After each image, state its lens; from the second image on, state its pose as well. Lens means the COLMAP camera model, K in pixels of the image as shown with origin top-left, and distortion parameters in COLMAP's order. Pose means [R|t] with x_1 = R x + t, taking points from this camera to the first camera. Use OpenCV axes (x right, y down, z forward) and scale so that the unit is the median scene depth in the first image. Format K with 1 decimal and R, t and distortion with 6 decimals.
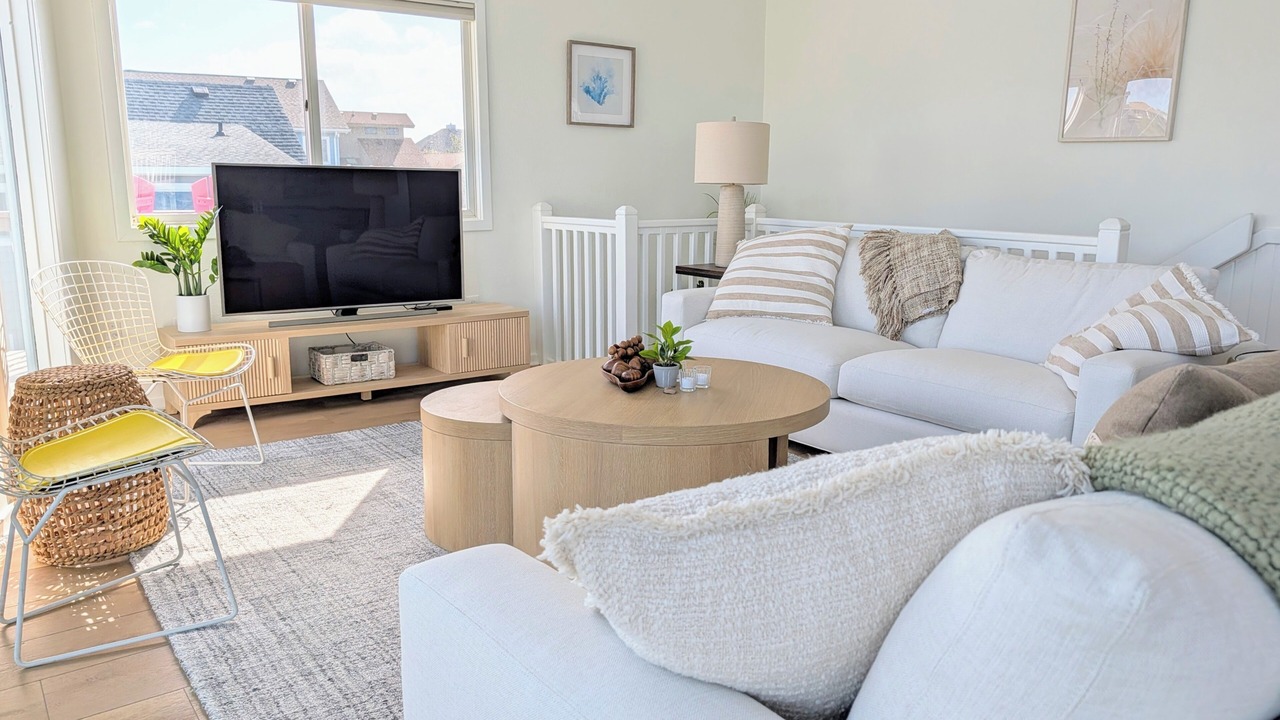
lens RADIAL K [[941.6, 0, 640.0], [0, 941.6, 360.0], [0, 0, 1]] dist [0.039785, -0.038883]
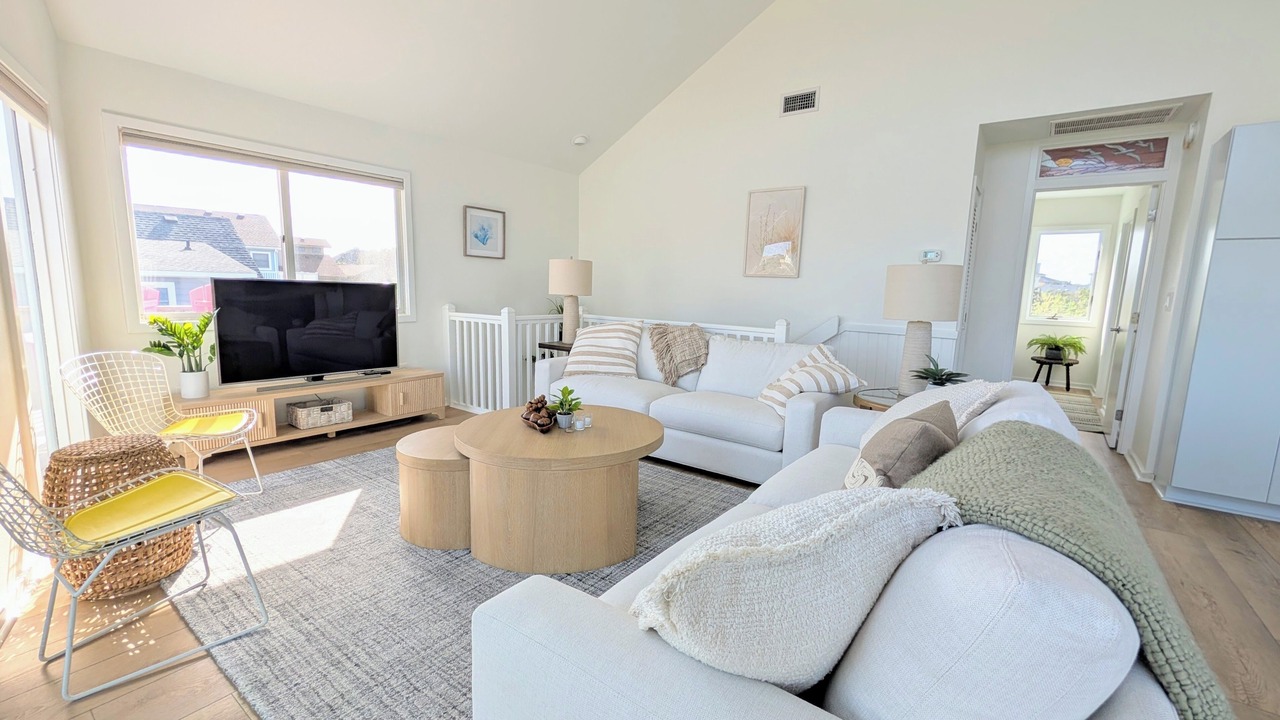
lens RADIAL K [[535.9, 0, 645.9], [0, 535.9, 363.4], [0, 0, 1]] dist [0.009369, -0.000332]
pose [[0.956662, -0.022076, 0.290364, -0.071100], [0.034816, 0.998641, -0.038785, -0.027595], [-0.289113, 0.047214, 0.956130, 0.054902]]
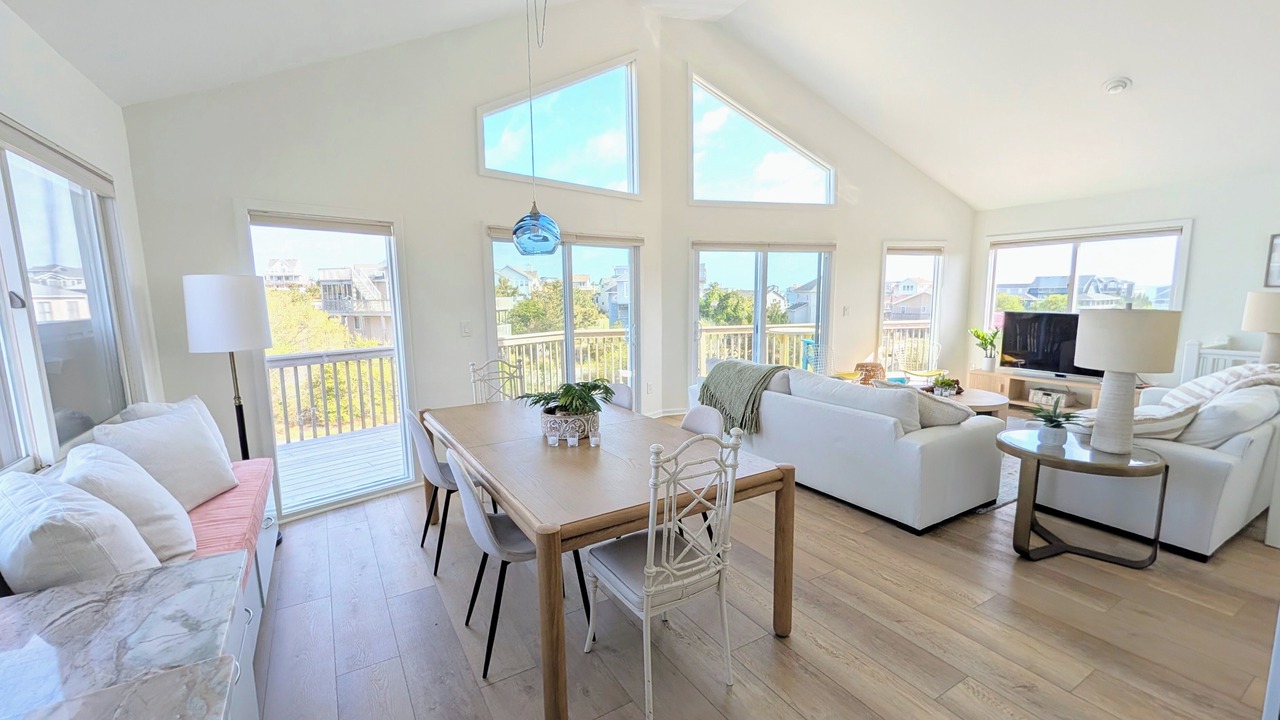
lens RADIAL K [[535.9, 0, 645.9], [0, 535.9, 363.4], [0, 0, 1]] dist [0.009369, -0.000332]
pose [[-0.082623, 0.127159, -0.988435, 1.238399], [-0.178754, 0.973850, 0.140225, -0.098277], [0.980419, 0.188272, -0.057732, 0.109900]]
